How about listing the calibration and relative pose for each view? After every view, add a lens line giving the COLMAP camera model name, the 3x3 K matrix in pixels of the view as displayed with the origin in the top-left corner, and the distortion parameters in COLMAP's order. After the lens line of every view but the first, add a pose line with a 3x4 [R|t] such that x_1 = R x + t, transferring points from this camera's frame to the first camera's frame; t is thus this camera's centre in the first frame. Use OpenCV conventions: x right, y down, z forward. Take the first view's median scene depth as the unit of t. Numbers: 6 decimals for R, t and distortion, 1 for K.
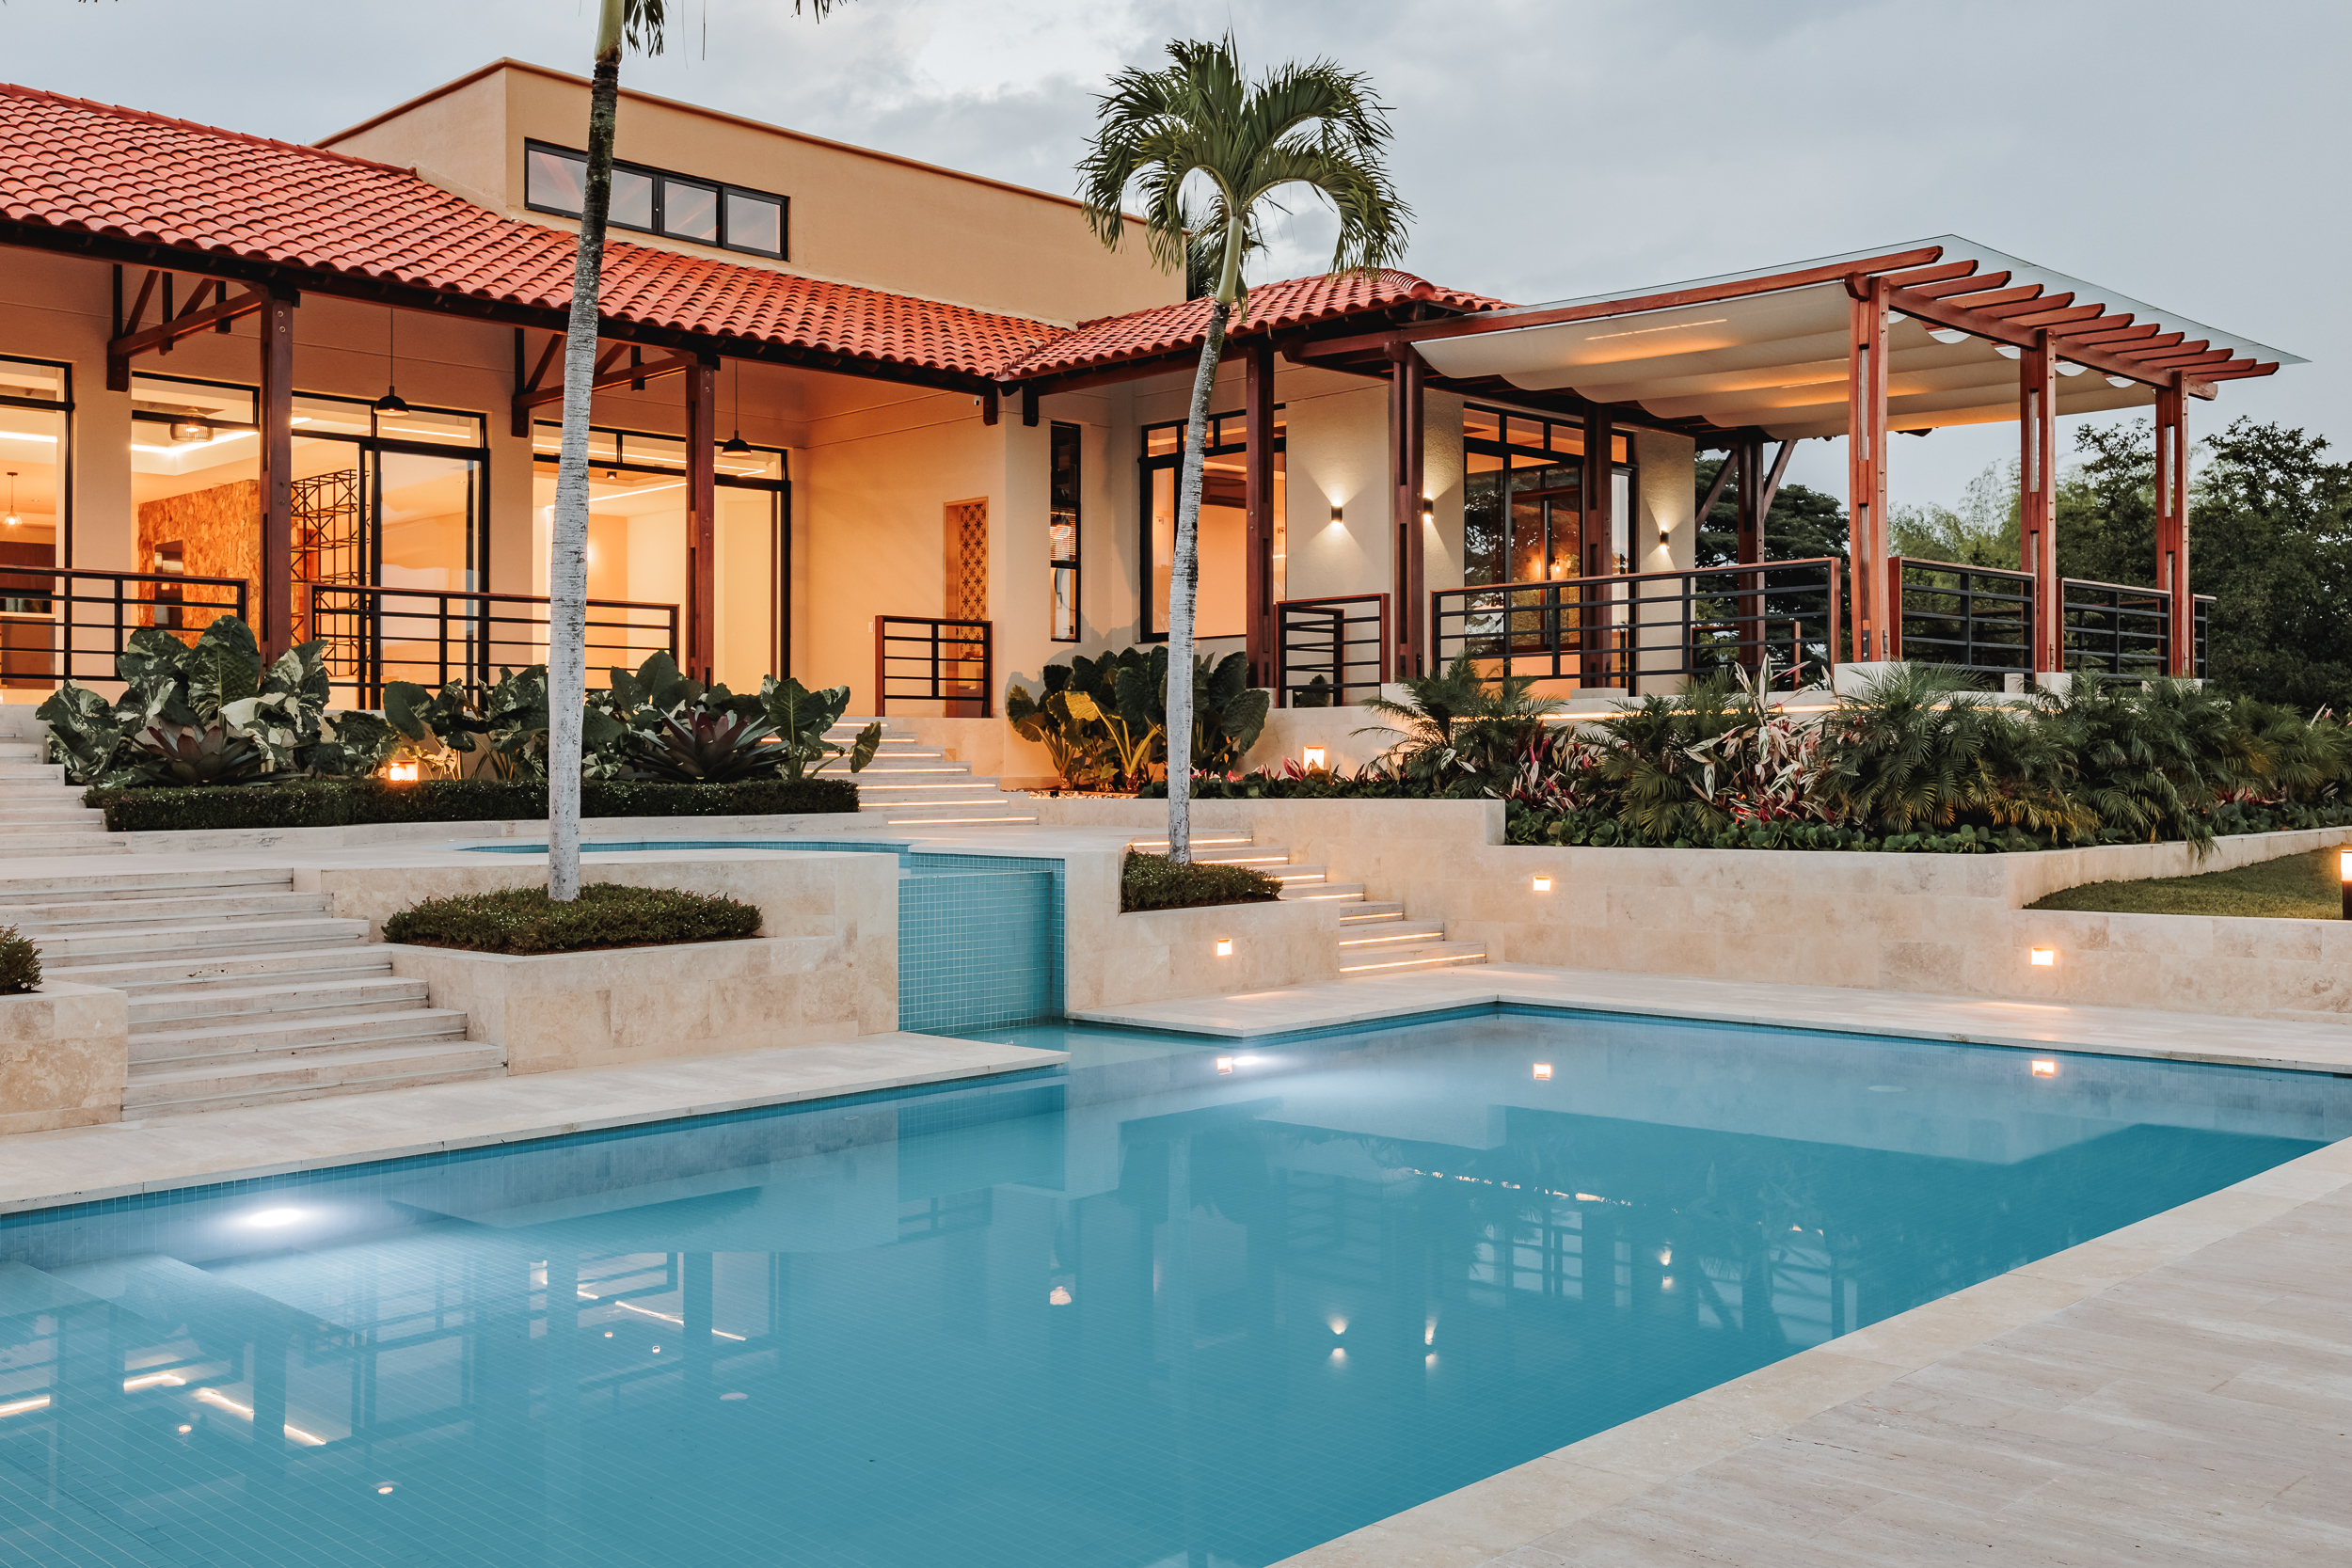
lens RADIAL K [[2260.4, 0, 1175.6], [0, 2260.4, 712.5], [0, 0, 1]] dist [0.033711, 0.000000]
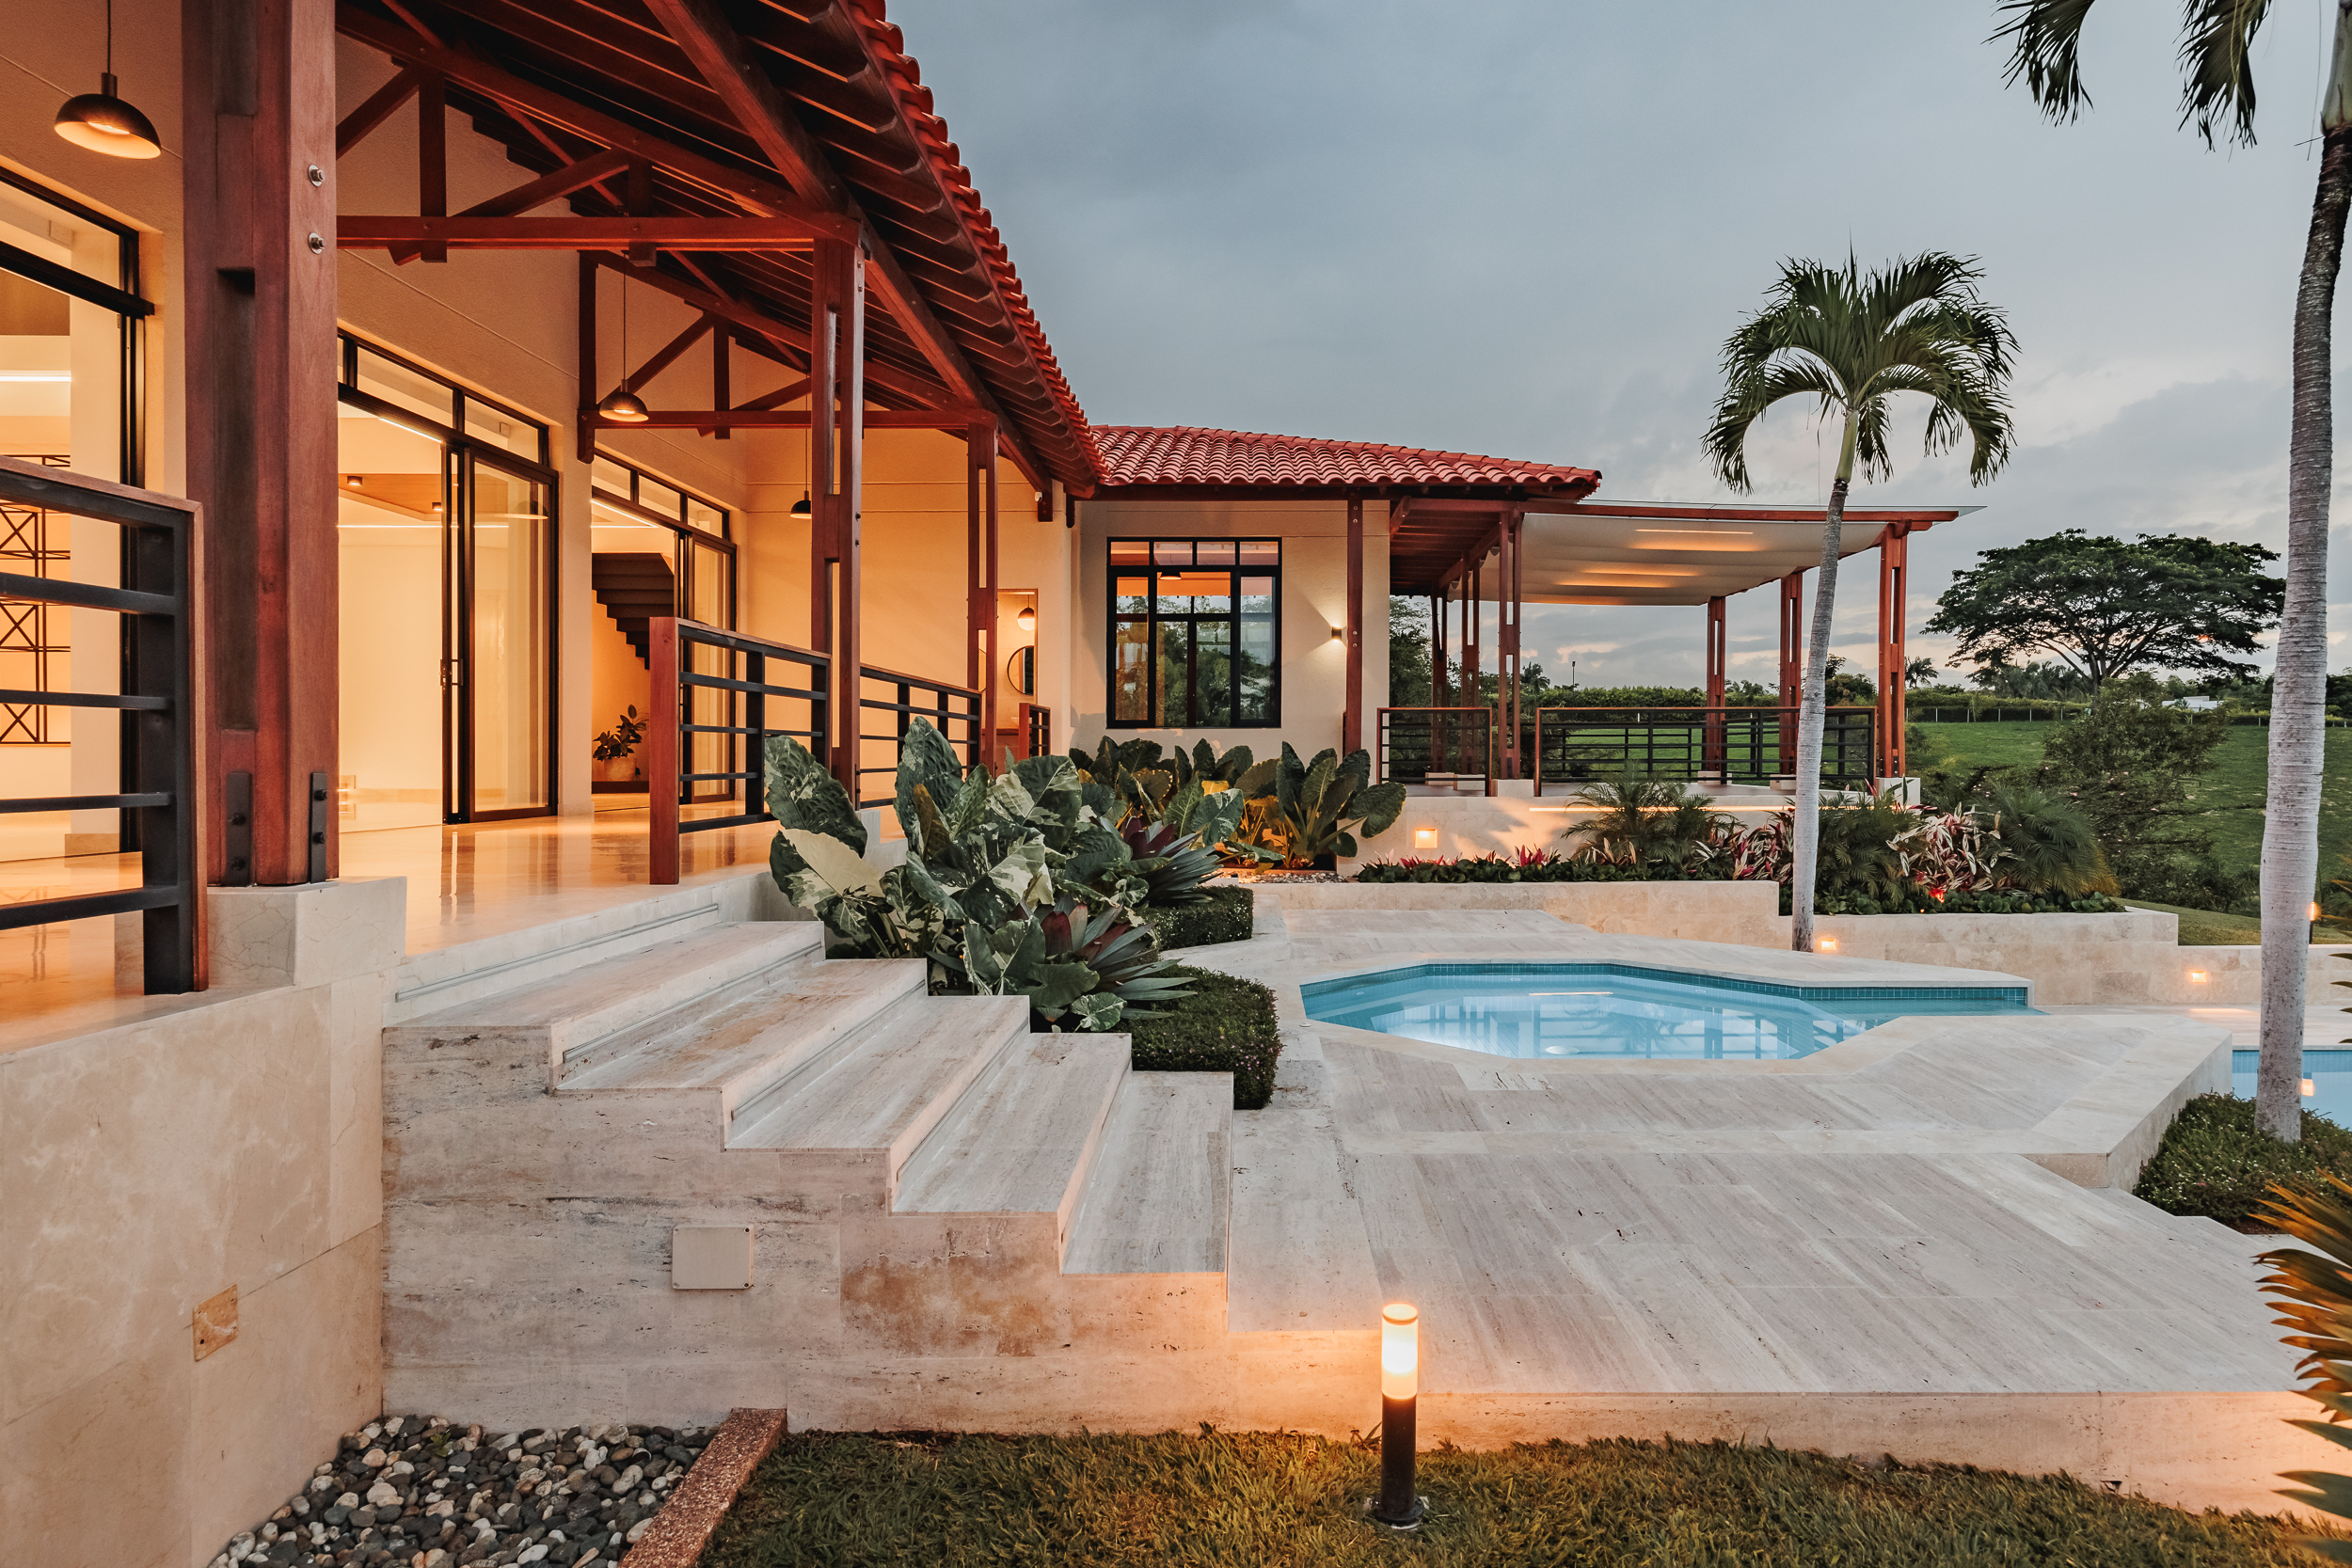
lens RADIAL K [[1338.1, 0, 1176.3], [0, 1338.1, 781.1], [0, 0, 1]] dist [-0.005469, -0.000902]
pose [[0.709428, -0.010095, 0.704706, -0.654800], [-0.022374, 0.999071, 0.036836, -0.040887], [-0.704423, -0.041899, 0.708543, 0.694422]]
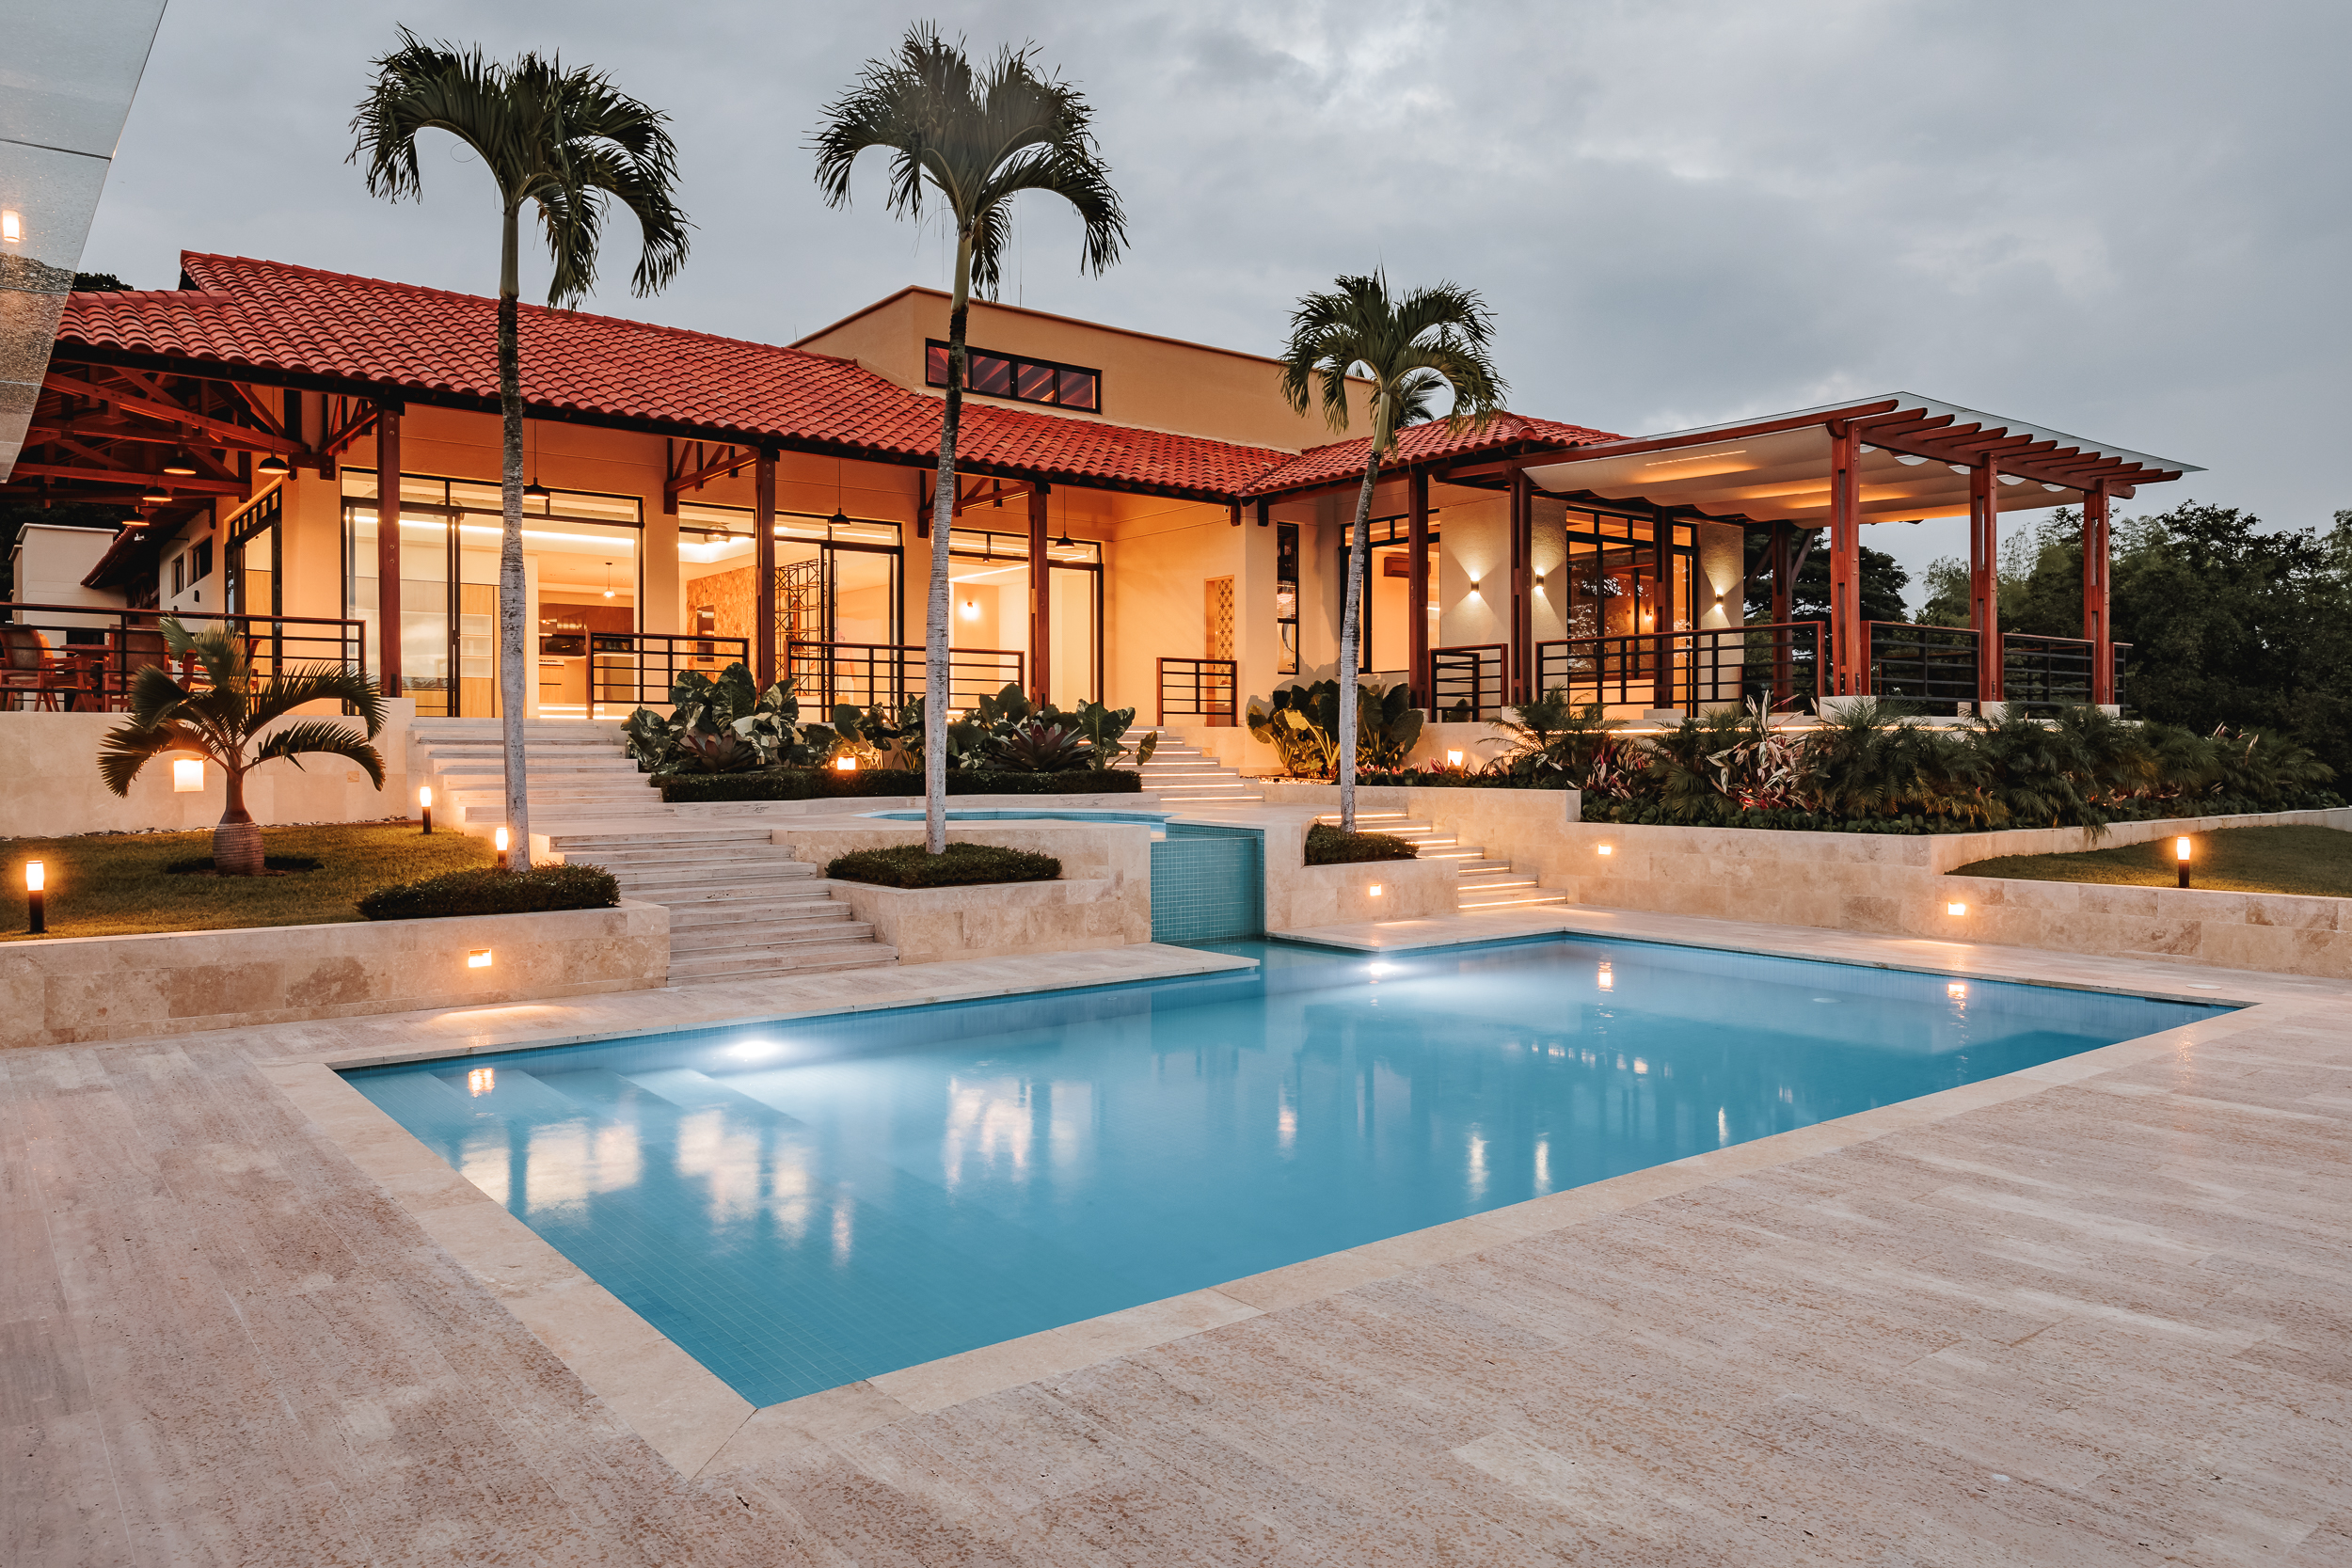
lens RADIAL K [[1618.2, 0, 1161.6], [0, 1618.2, 760.2], [0, 0, 1]] dist [0.023486, 0.006134]
pose [[0.989218, 0.007385, -0.146261, 0.033609], [-0.002907, 0.999521, 0.030807, -0.011604], [0.146419, -0.030049, 0.988766, -0.054265]]
